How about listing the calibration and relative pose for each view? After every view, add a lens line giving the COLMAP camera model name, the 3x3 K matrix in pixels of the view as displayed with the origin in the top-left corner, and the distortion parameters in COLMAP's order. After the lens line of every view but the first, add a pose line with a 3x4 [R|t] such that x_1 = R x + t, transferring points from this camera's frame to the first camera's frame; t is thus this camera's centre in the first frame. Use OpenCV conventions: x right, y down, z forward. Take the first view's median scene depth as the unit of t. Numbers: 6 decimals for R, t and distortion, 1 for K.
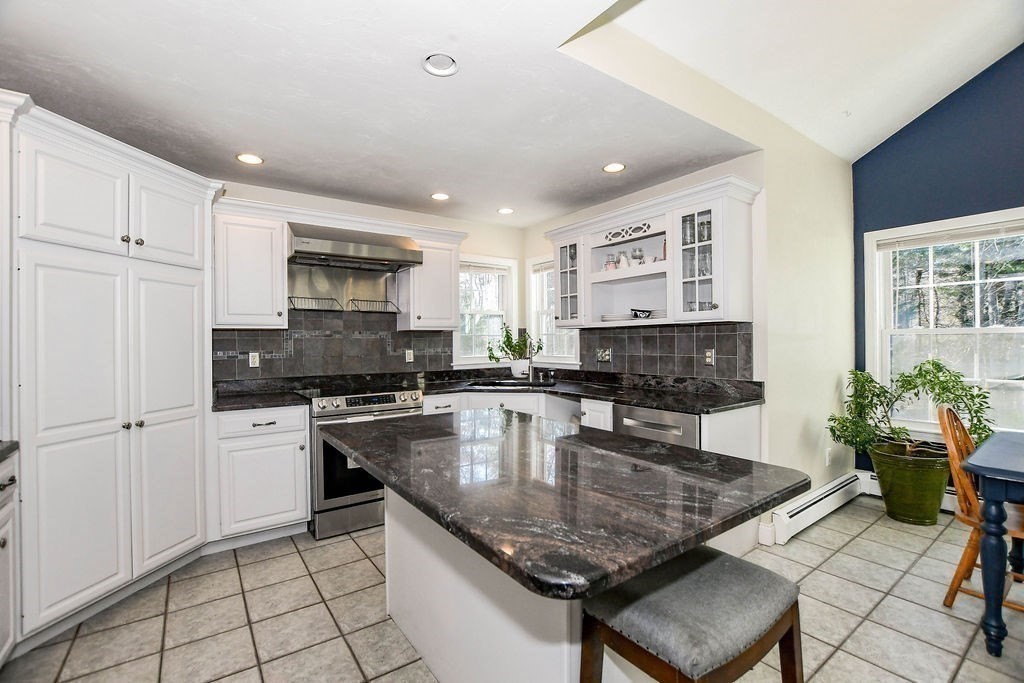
lens RADIAL K [[449.2, 0, 508.0], [0, 449.2, 341.5], [0, 0, 1]] dist [-0.027780, 0.000752]
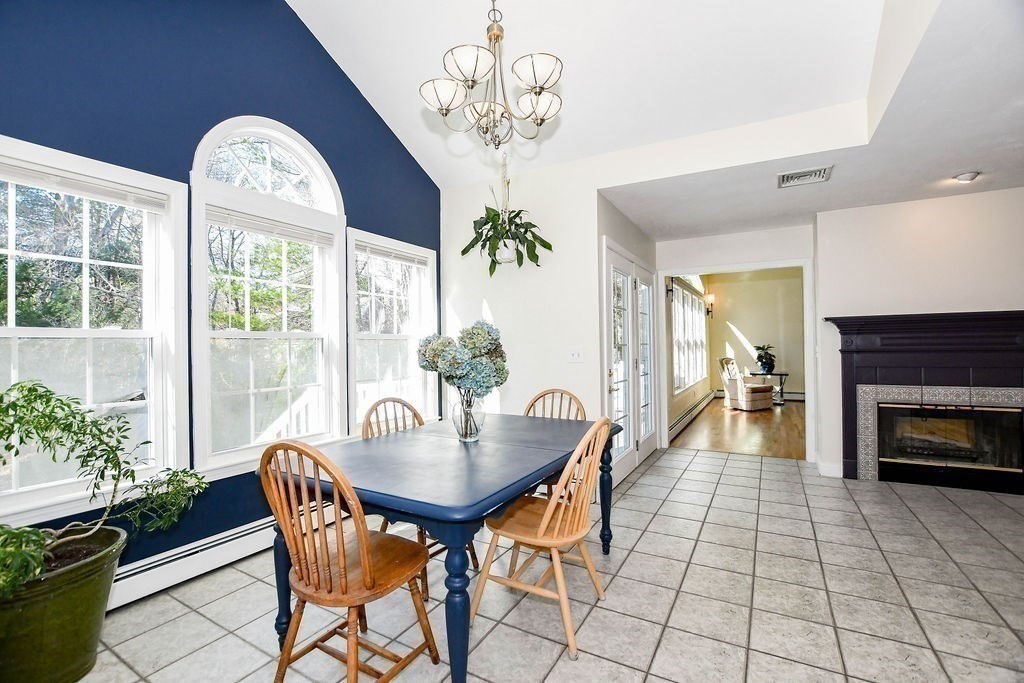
lens RADIAL K [[449.2, 0, 508.0], [0, 449.2, 341.5], [0, 0, 1]] dist [-0.027780, 0.000752]
pose [[-0.407680, 0.018914, 0.912929, 0.186399], [0.012351, 0.999808, -0.015199, 0.006224], [-0.913041, 0.005079, -0.407836, 0.663493]]
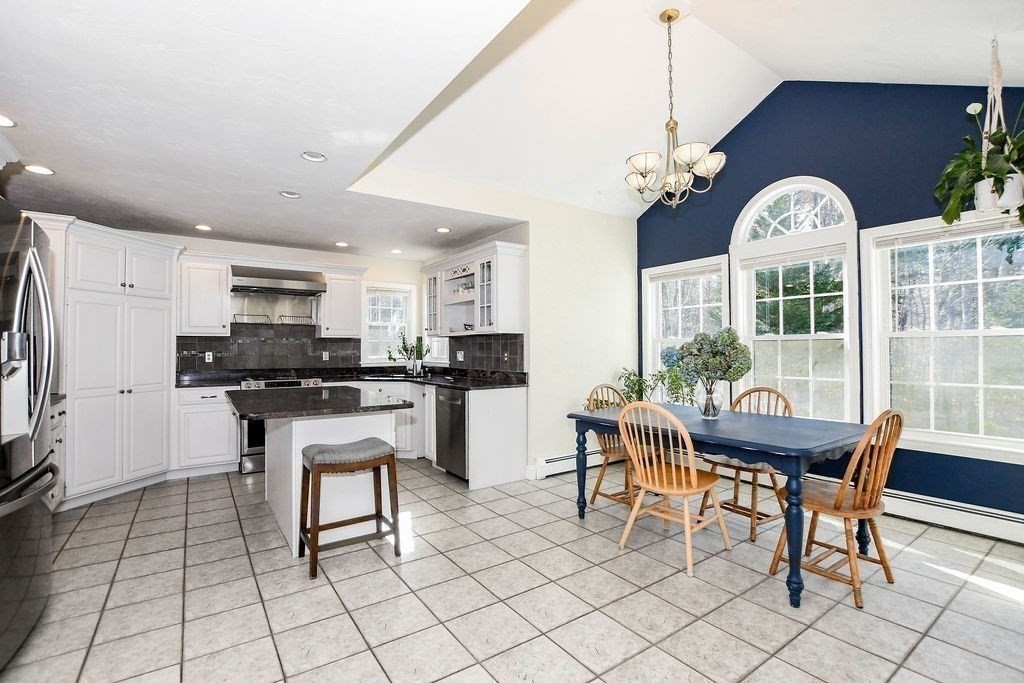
lens RADIAL K [[462.4, 0, 512.0], [0, 462.4, 341.5], [0, 0, 1]] dist [-0.030406, 0.000188]
pose [[0.999915, 0.005620, -0.011750, 0.455698], [-0.005820, 0.999838, -0.017010, 0.009377], [0.011652, 0.017077, 0.999786, -0.506011]]
